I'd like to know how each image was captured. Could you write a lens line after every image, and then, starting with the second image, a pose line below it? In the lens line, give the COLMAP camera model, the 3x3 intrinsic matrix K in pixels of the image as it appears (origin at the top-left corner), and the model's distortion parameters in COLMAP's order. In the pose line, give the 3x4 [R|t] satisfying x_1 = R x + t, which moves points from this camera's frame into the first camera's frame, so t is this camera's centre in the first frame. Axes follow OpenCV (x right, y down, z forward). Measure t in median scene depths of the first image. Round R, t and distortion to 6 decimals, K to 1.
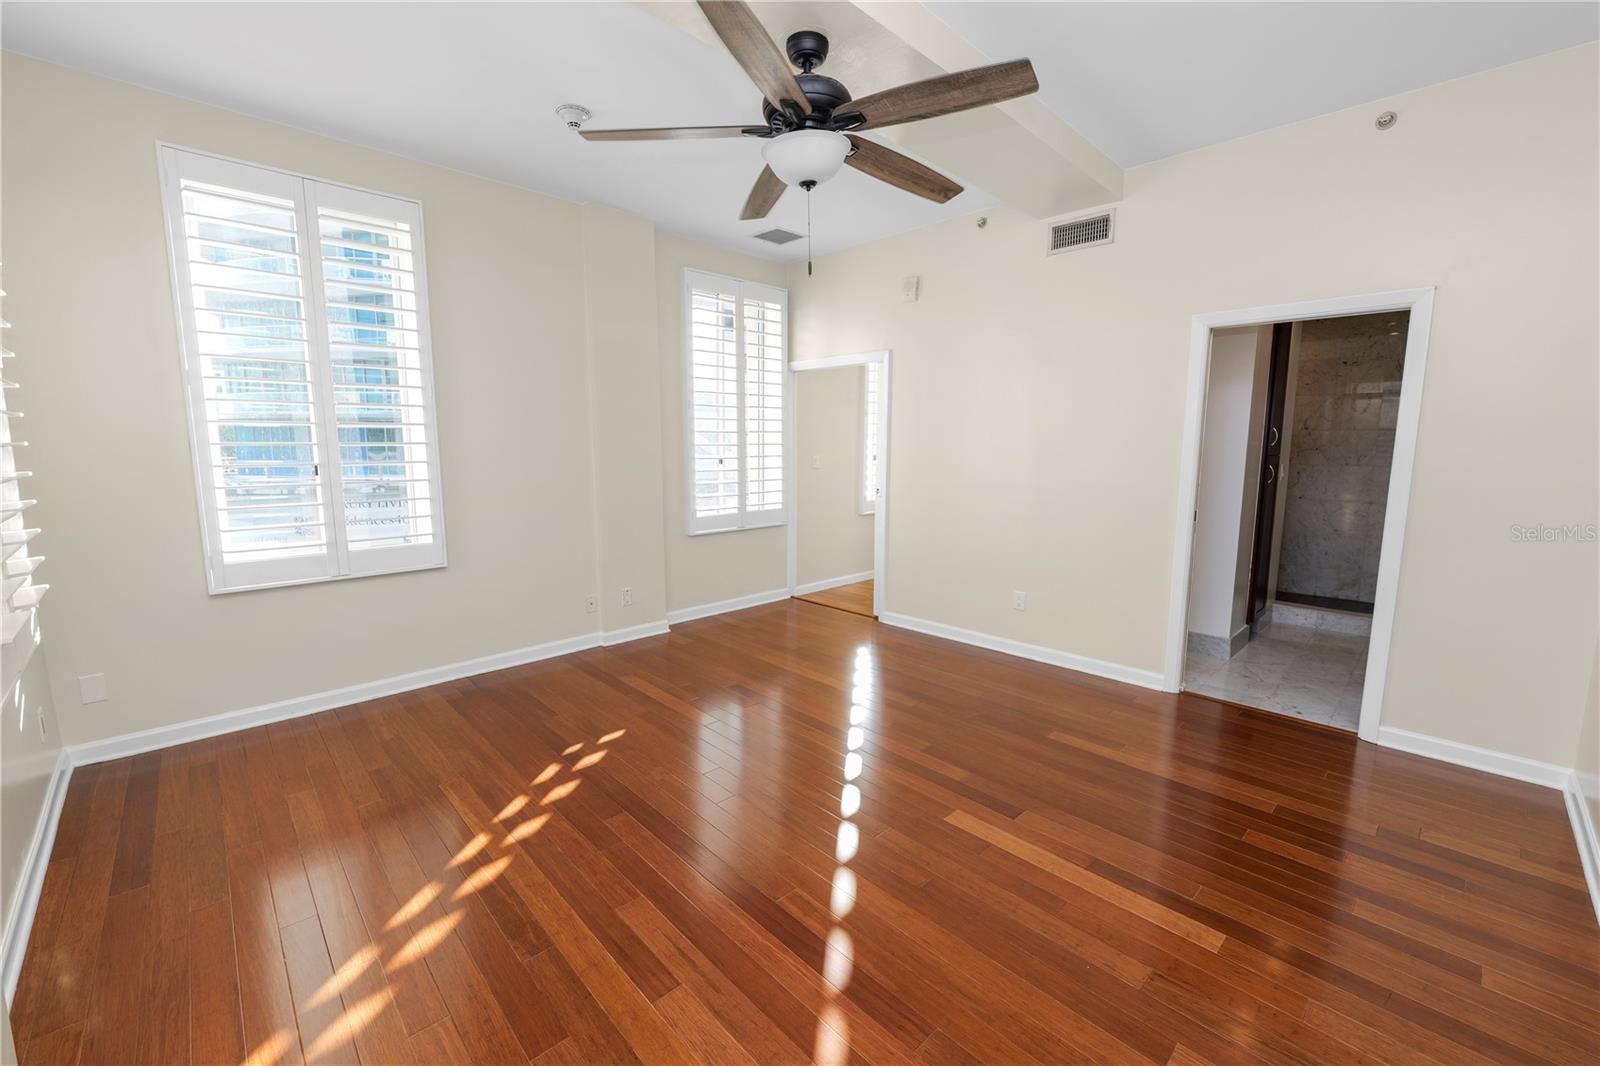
lens RADIAL K [[650.6, 0, 807.8], [0, 650.6, 531.2], [0, 0, 1]] dist [-0.010490, 0.000118]
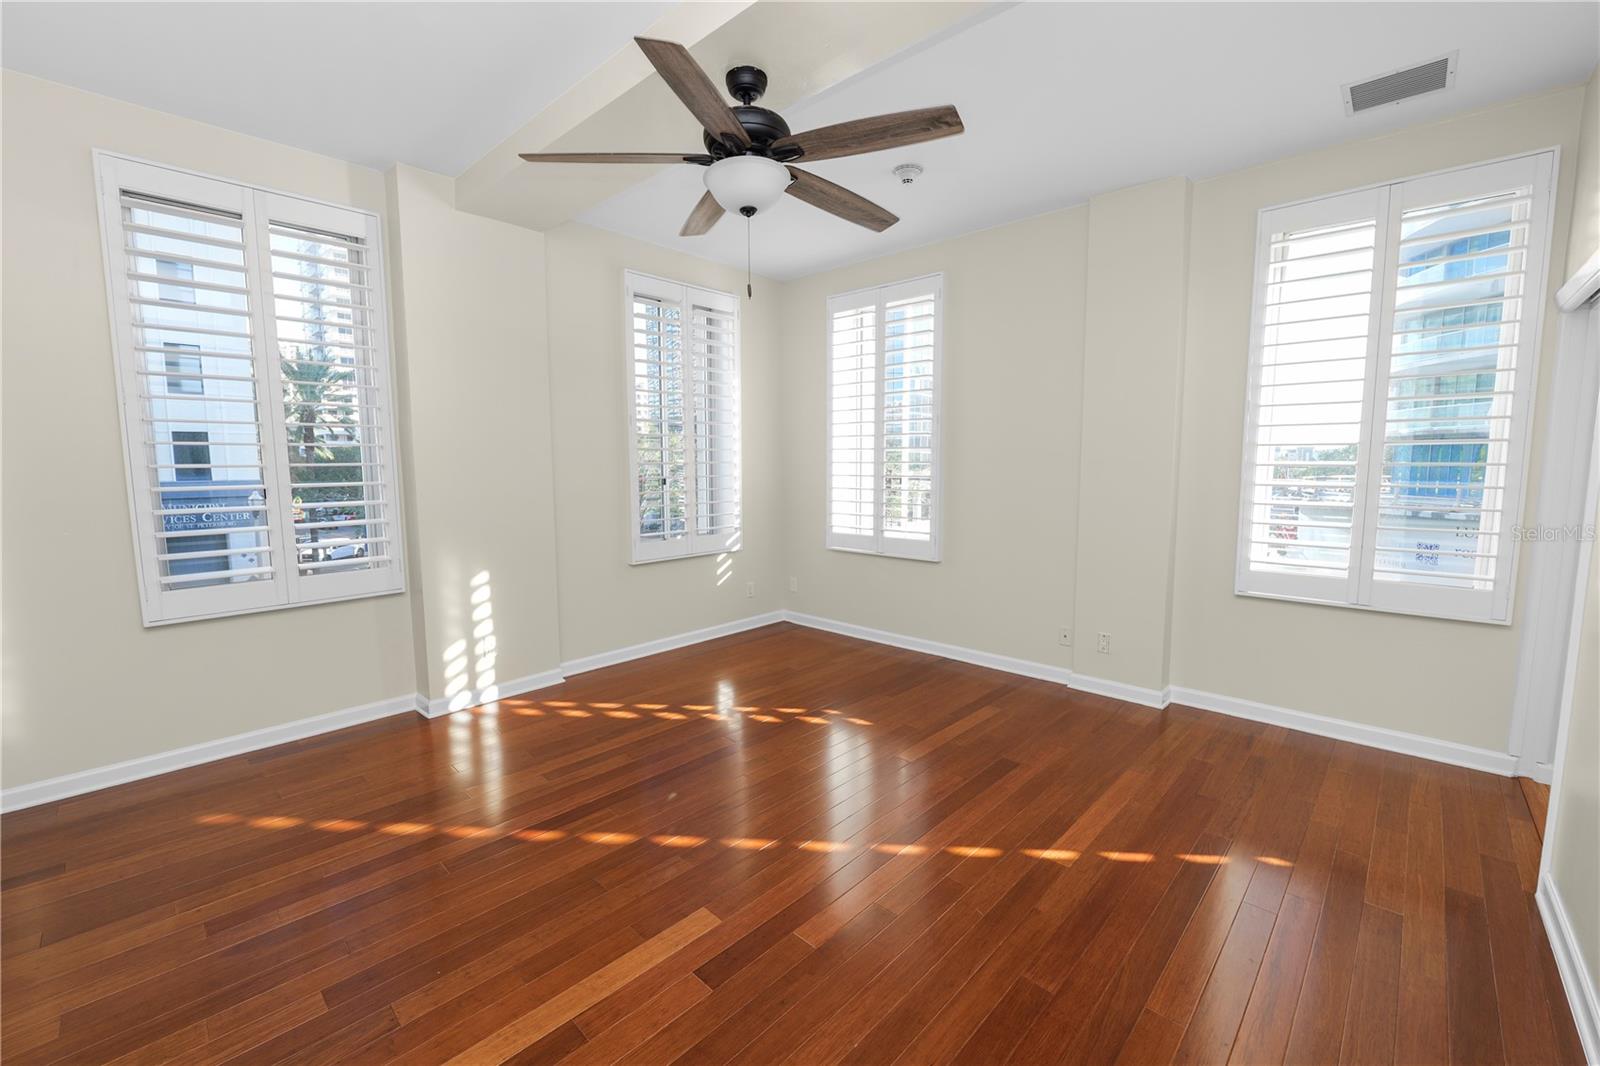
lens RADIAL K [[650.6, 0, 800.5], [0, 650.6, 531.8], [0, 0, 1]] dist [-0.010490, 0.000118]
pose [[0.043080, 0.106031, -0.993429, 0.750683], [-0.134380, 0.985932, 0.099404, -0.103459], [0.989993, 0.129215, 0.056722, 0.760854]]
